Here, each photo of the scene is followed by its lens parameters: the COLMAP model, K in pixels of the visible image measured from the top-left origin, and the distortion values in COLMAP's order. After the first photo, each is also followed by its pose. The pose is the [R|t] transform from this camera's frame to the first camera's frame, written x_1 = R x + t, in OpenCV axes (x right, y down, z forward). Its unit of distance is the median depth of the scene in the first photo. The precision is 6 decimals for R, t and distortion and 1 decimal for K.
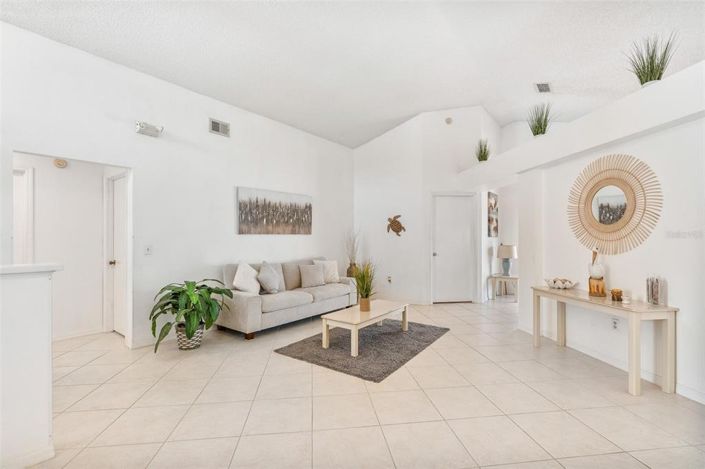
lens RADIAL K [[316.1, 0, 350.6], [0, 316.1, 238.5], [0, 0, 1]] dist [-0.007142, 0.000725]
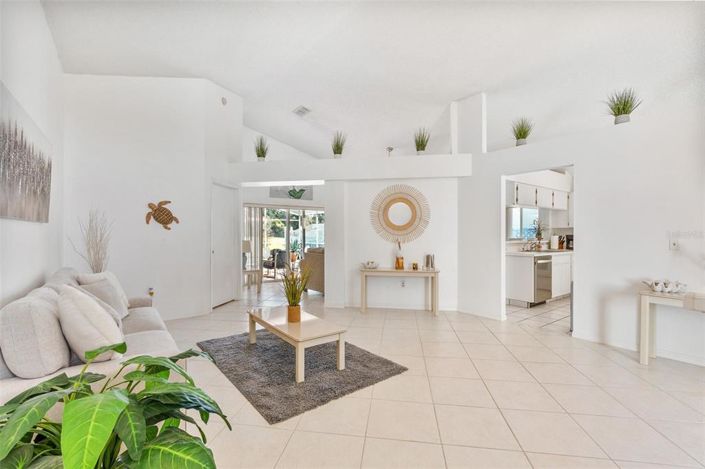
lens RADIAL K [[316.1, 0, 352.5], [0, 316.1, 234.3], [0, 0, 1]] dist [-0.007142, 0.000725]
pose [[0.263372, 0.006136, 0.964675, -0.941752], [-0.002294, 0.999981, -0.005734, 0.014158], [-0.964692, -0.000702, 0.263381, 0.868956]]
